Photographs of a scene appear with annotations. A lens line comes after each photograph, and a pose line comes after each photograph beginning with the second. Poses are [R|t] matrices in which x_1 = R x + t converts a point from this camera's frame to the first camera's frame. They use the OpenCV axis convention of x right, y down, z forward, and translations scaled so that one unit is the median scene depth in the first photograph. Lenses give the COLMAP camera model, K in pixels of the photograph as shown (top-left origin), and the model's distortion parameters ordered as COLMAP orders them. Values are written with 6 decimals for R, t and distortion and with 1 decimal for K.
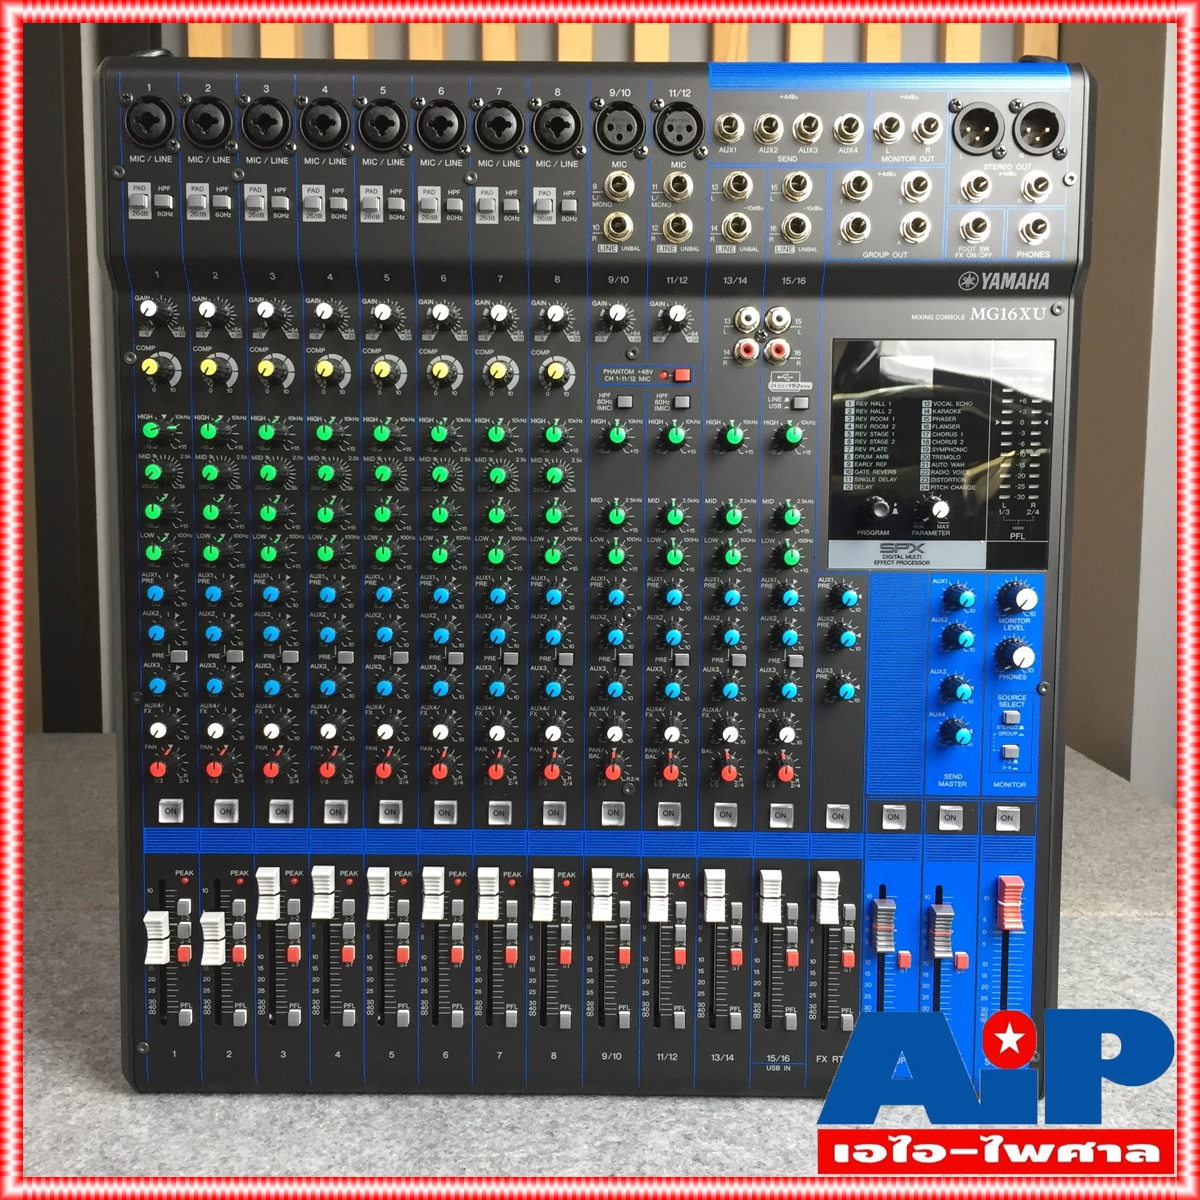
lens RADIAL K [[1322.8, 0, 600.5], [0, 1322.8, 604.0], [0, 0, 1]] dist [0.060878, -0.051003]
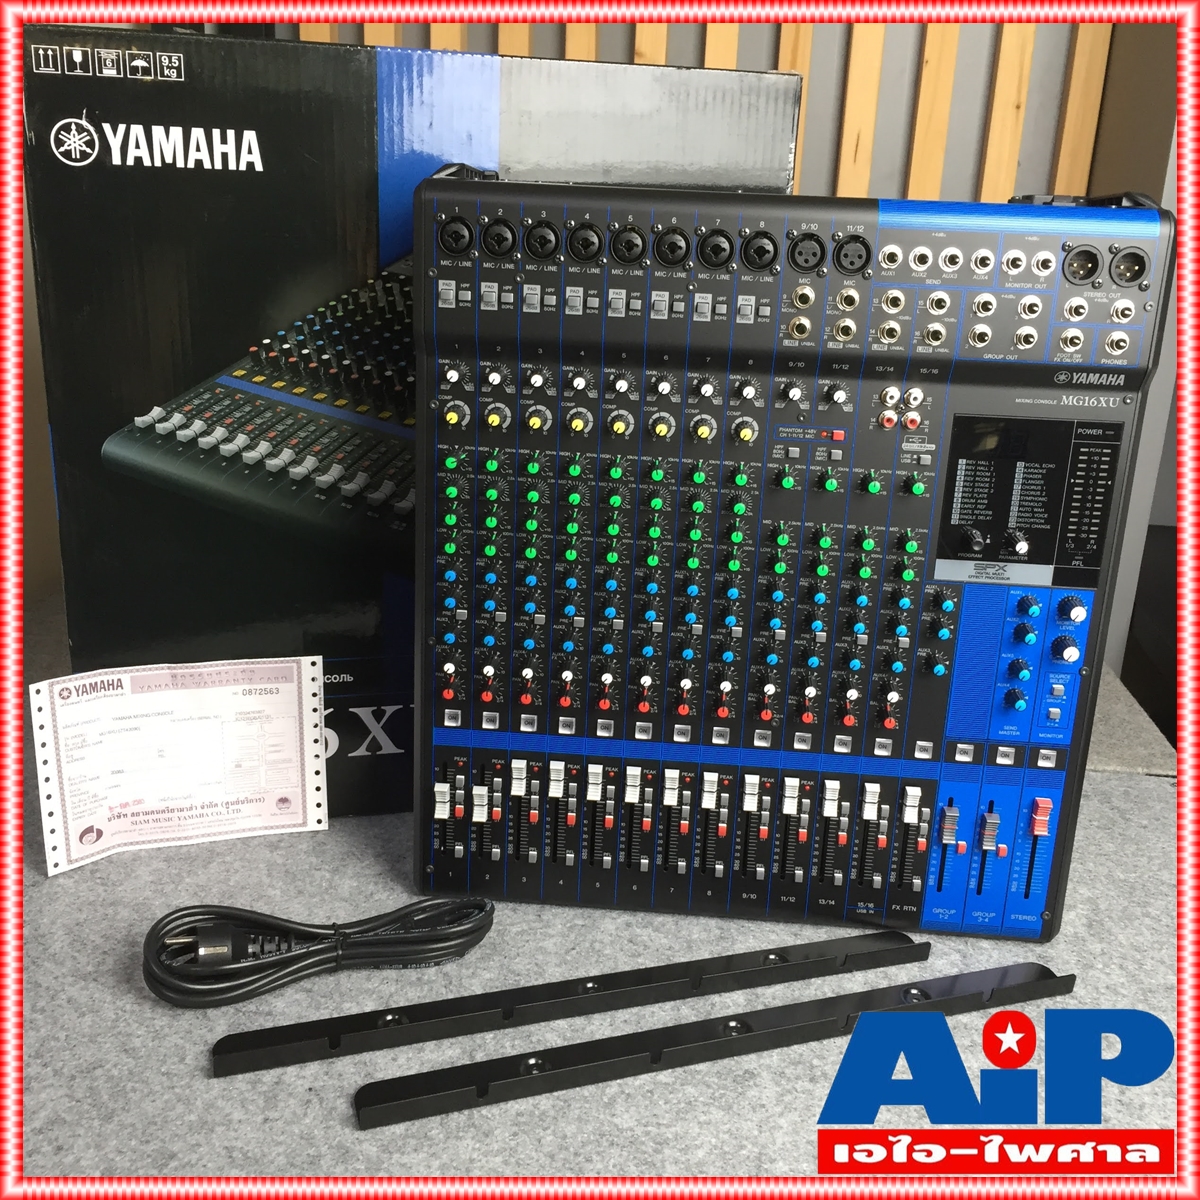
lens RADIAL K [[1322.8, 0, 600.5], [0, 1322.8, 604.0], [0, 0, 1]] dist [0.060878, -0.051003]
pose [[0.997455, 0.053581, -0.047046, -0.106246], [-0.042433, 0.976294, 0.212249, -0.280109], [0.057303, -0.209712, 0.976082, -0.364068]]
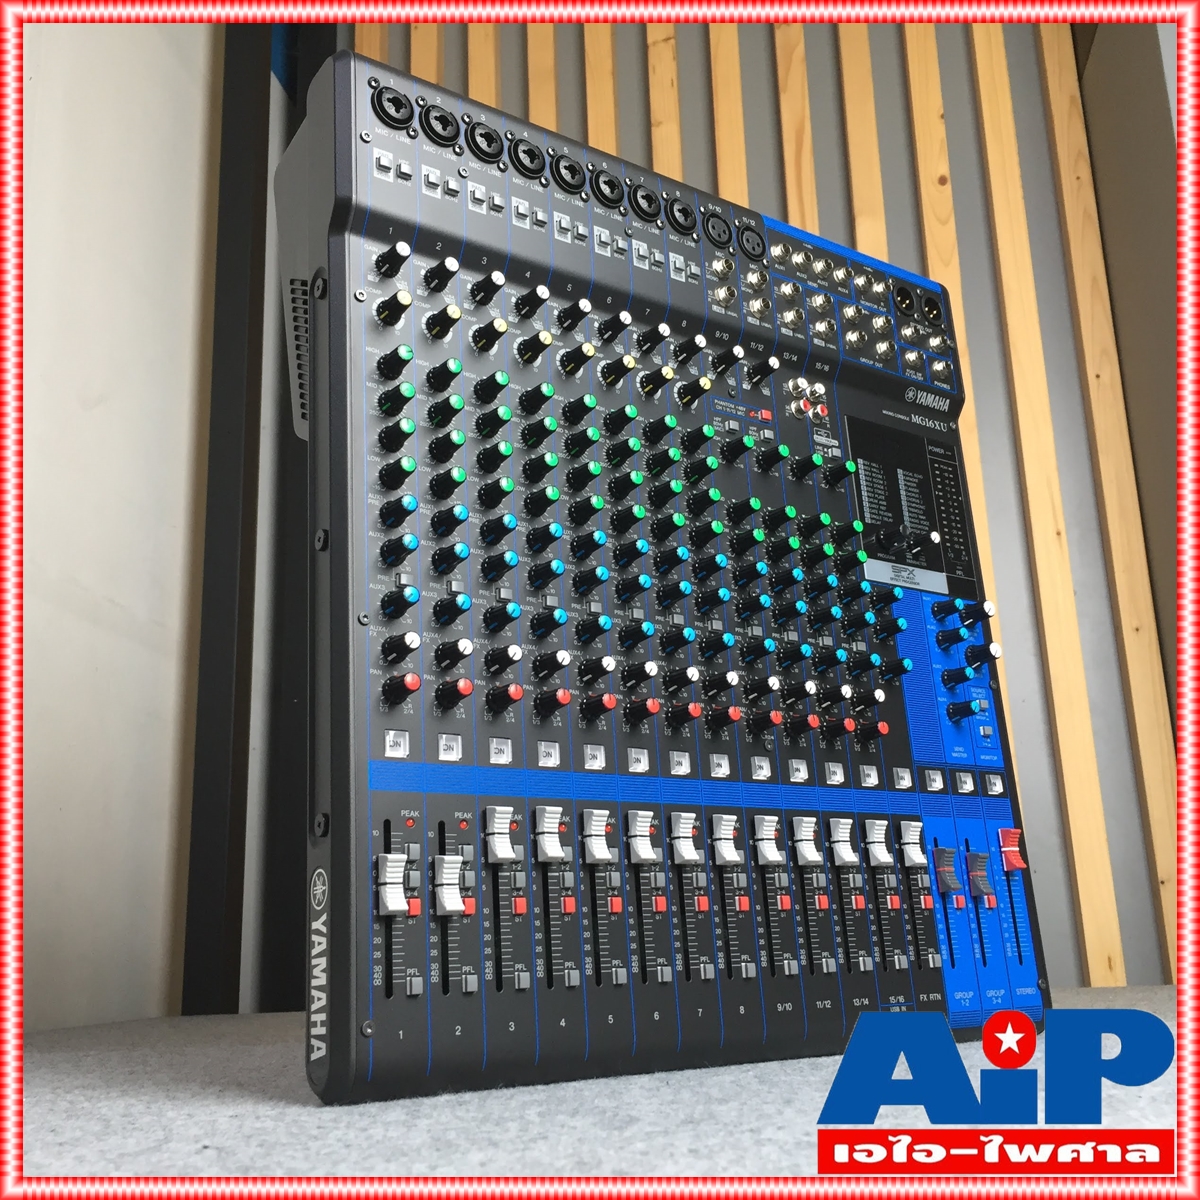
lens RADIAL K [[1322.8, 0, 600.5], [0, 1322.8, 604.0], [0, 0, 1]] dist [0.060878, -0.051003]
pose [[0.807834, 0.115476, 0.577987, -0.762121], [0.117629, 0.929308, -0.350073, 0.409667], [-0.577553, 0.350789, 0.737143, 0.229487]]
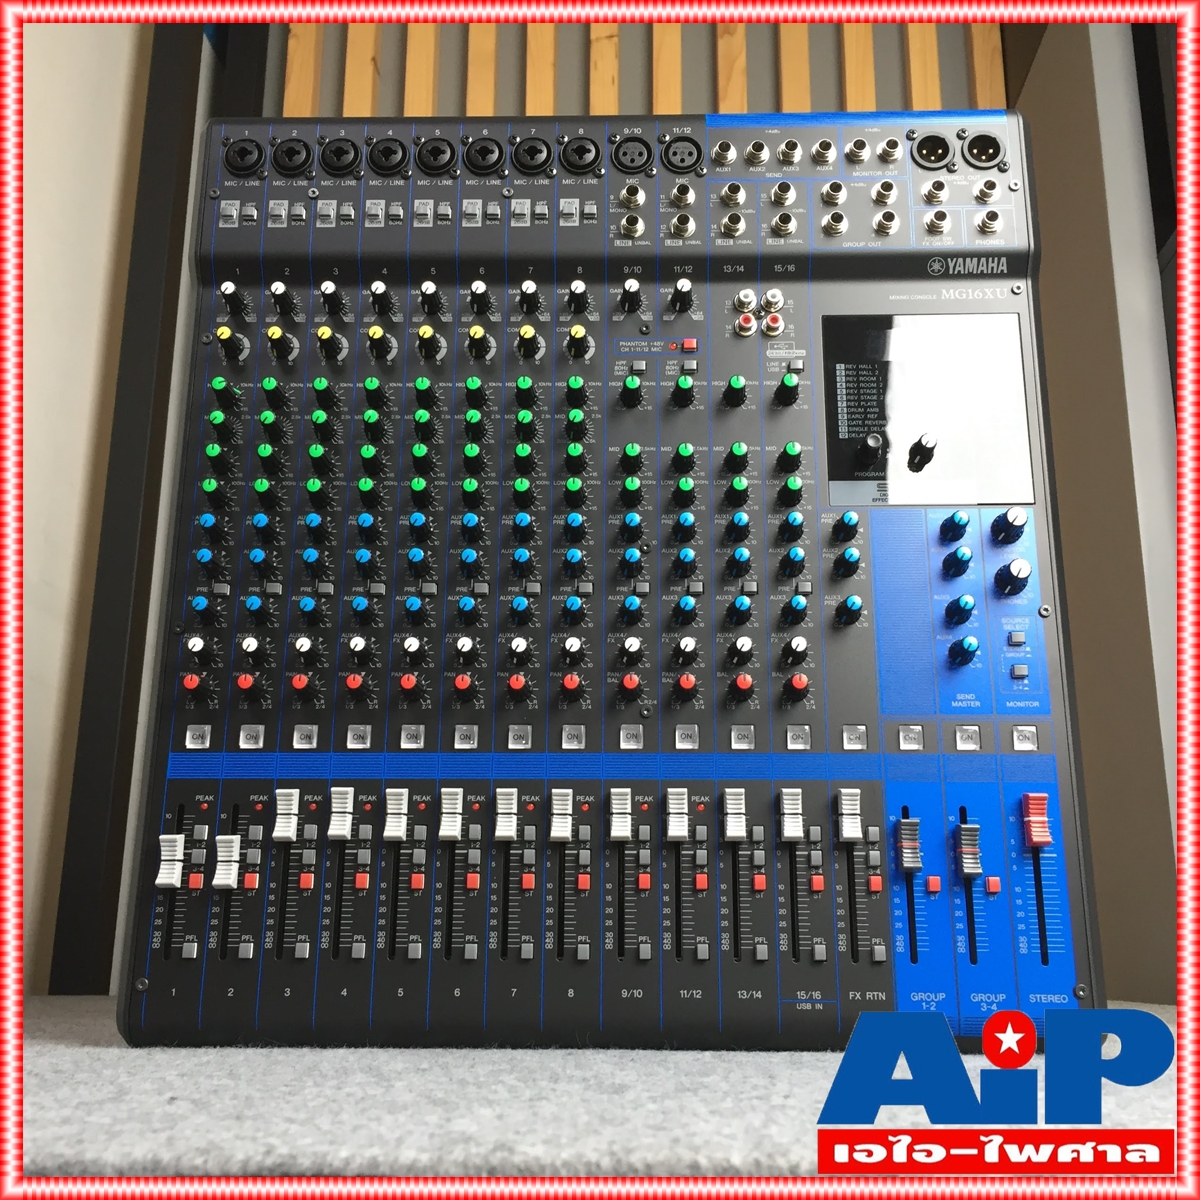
lens RADIAL K [[1322.8, 0, 600.5], [0, 1322.8, 604.0], [0, 0, 1]] dist [0.060878, -0.051003]
pose [[0.999754, -0.006700, -0.021146, 0.008050], [-0.001182, 0.935846, -0.352407, 0.430826], [0.022150, 0.352345, 0.935608, 0.018354]]
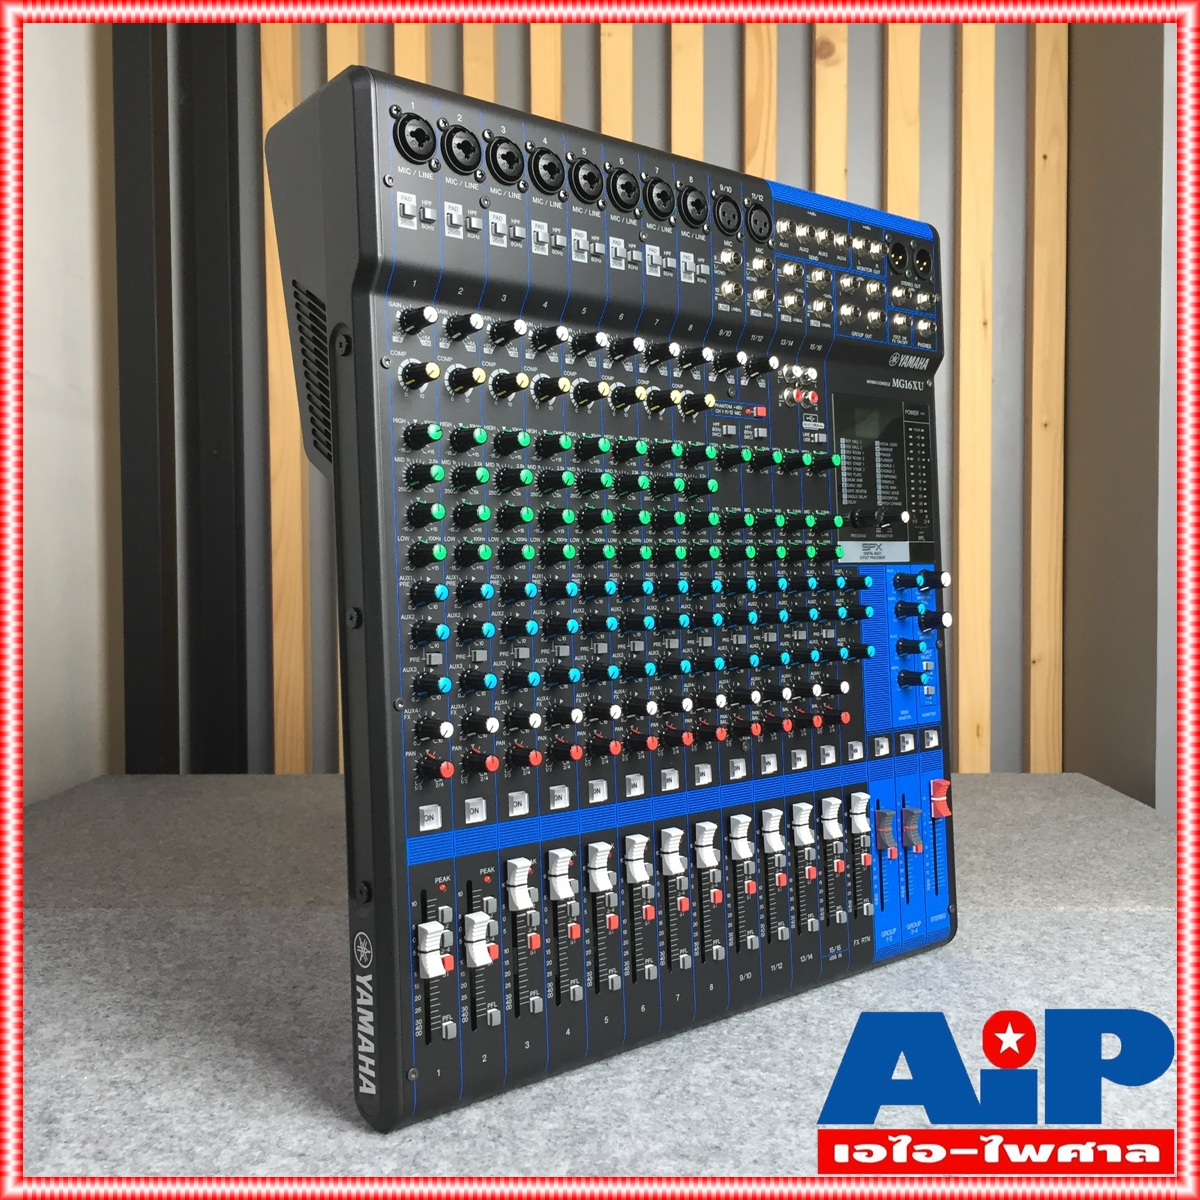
lens RADIAL K [[1322.8, 0, 600.5], [0, 1322.8, 604.0], [0, 0, 1]] dist [0.060878, -0.051003]
pose [[0.748349, -0.033942, 0.662436, -0.897357], [0.098821, 0.993250, -0.060745, 0.072170], [-0.655902, 0.110921, 0.746652, 0.170505]]
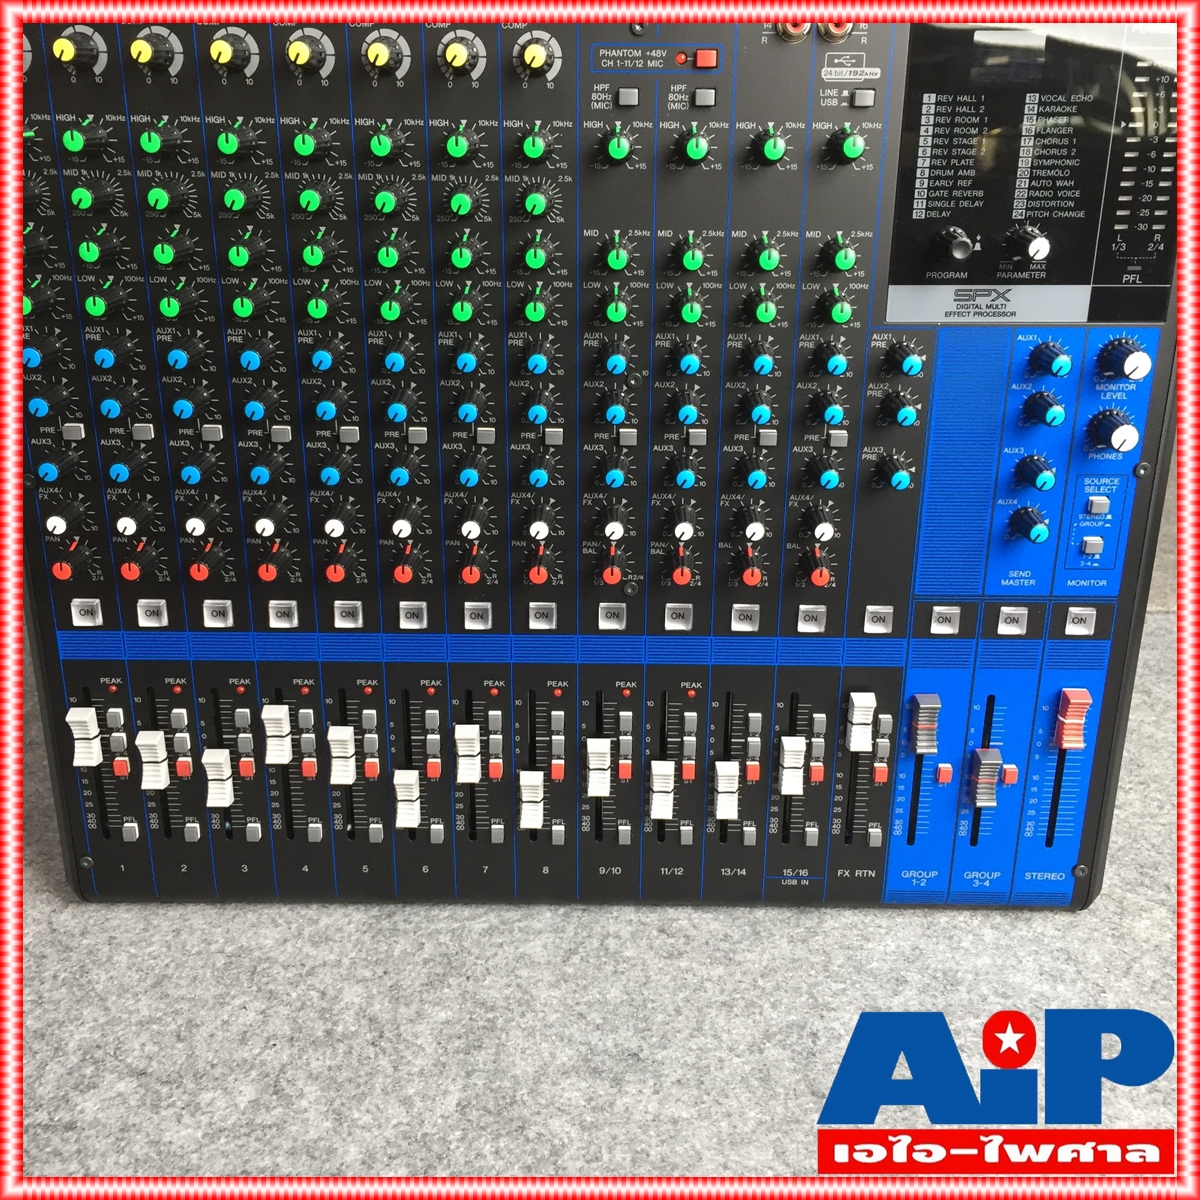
lens RADIAL K [[1318.3, 0, 603.7], [0, 1318.3, 595.3], [0, 0, 1]] dist [0.064852, -0.062876]
pose [[1.000000, -0.000630, 0.000601, 0.003724], [0.000440, 0.961189, 0.275891, -0.088880], [-0.000752, -0.275891, 0.961189, 0.200993]]
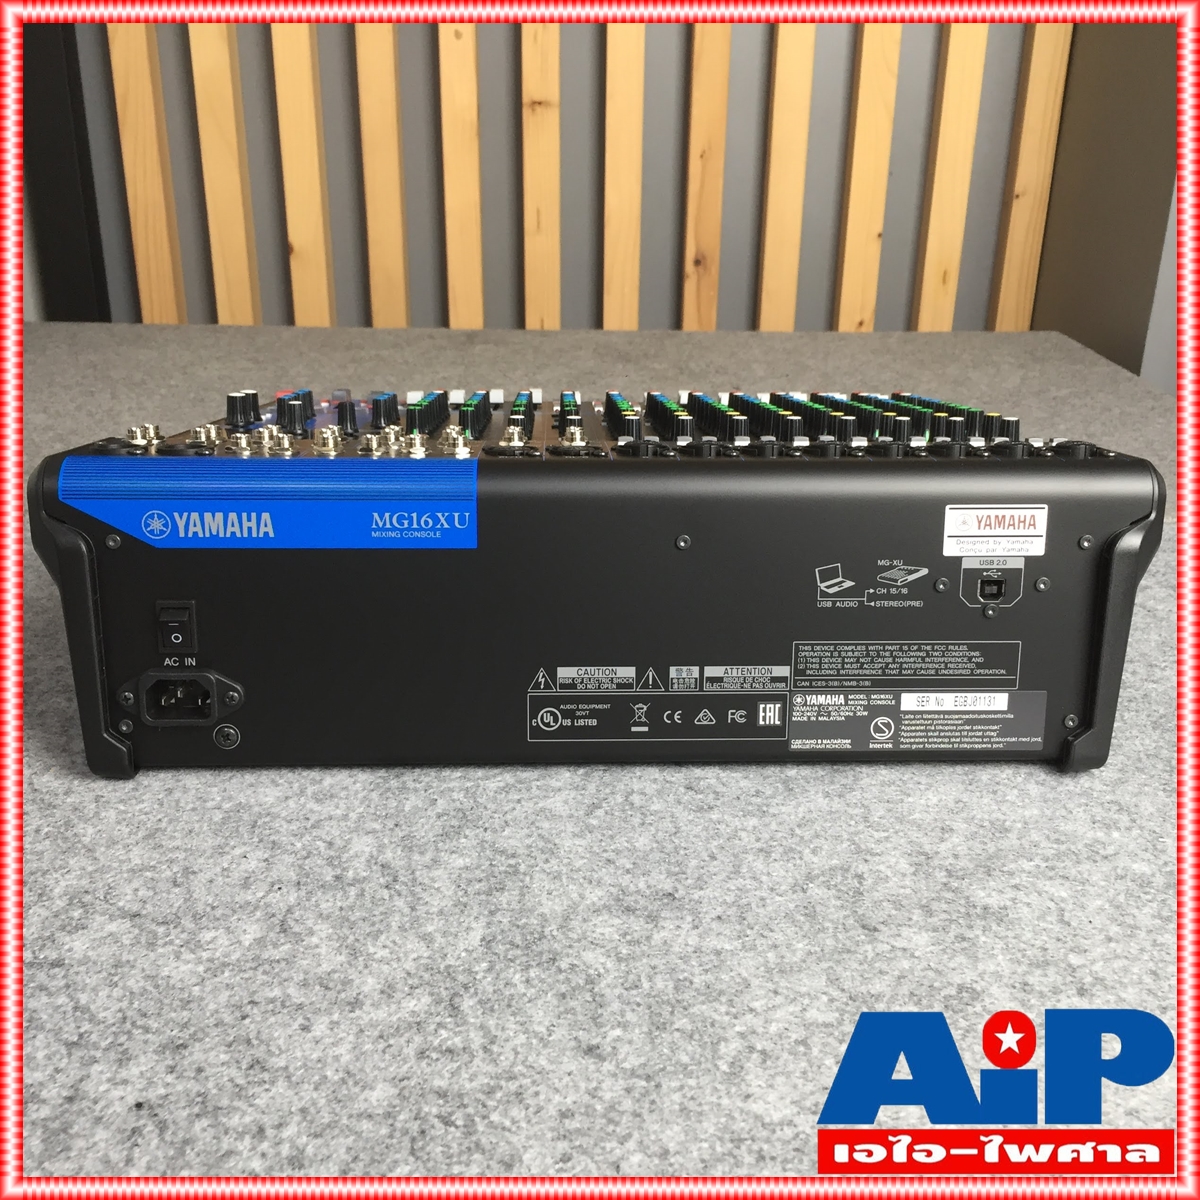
lens RADIAL K [[1322.8, 0, 600.5], [0, 1322.8, 604.0], [0, 0, 1]] dist [0.060878, -0.051003]
pose [[0.709112, -0.268753, 0.651868, -0.687298], [0.084670, 0.950276, 0.299676, 0.020661], [-0.699994, -0.157310, 0.696608, 0.404451]]
